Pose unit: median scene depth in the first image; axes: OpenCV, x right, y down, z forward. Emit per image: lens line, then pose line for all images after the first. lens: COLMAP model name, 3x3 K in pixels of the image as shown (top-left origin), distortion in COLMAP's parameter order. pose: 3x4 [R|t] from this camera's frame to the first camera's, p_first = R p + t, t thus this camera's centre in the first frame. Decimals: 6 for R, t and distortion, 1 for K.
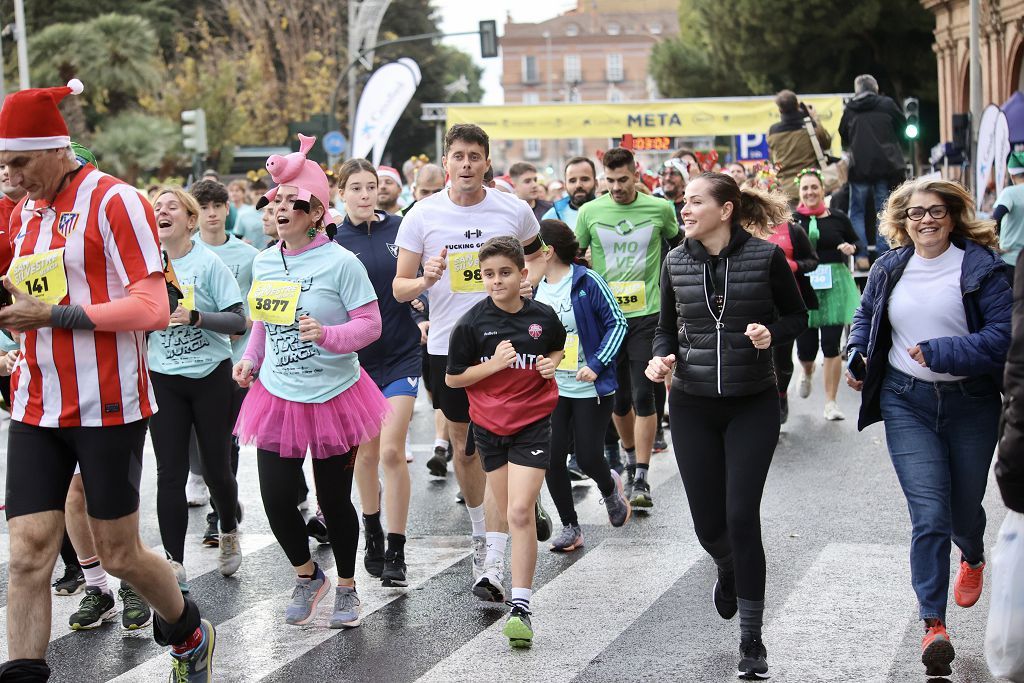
lens RADIAL K [[5312.4, 0, 509.8], [0, 5312.4, 290.4], [0, 0, 1]] dist [1.555507, 6.712349]
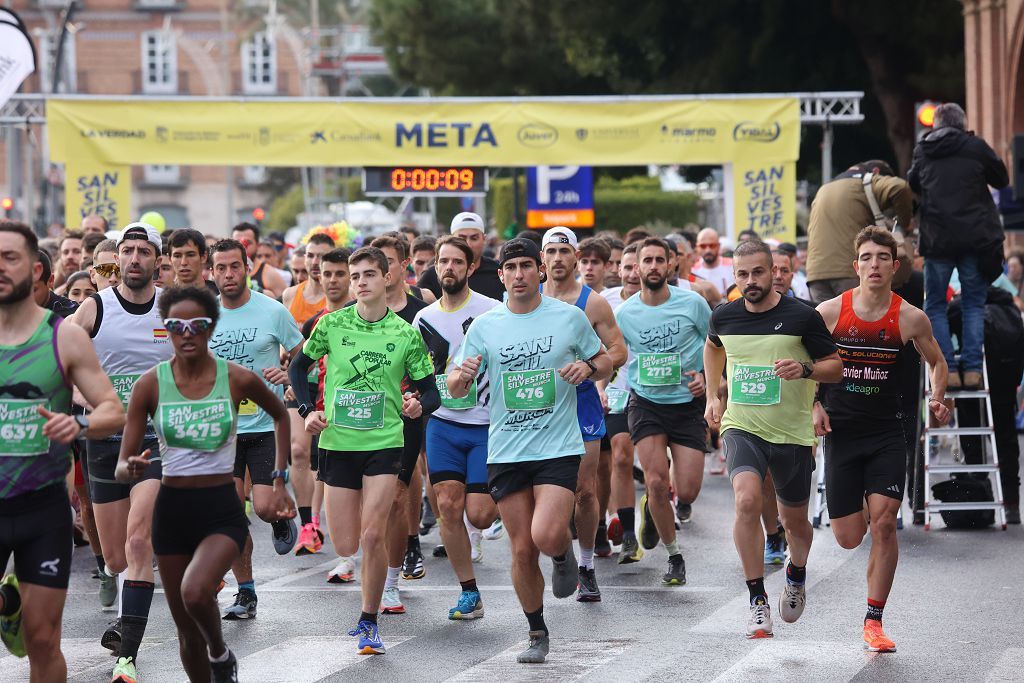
lens RADIAL K [[7608.2, 0, 512.0], [0, 7608.2, 341.5], [0, 0, 1]] dist [3.603544, 56.339883]
pose [[0.999806, 0.016646, 0.010500, 0.026331], [-0.016557, 0.999826, -0.008568, -0.005069], [-0.010641, 0.008393, 0.999908, 0.242777]]
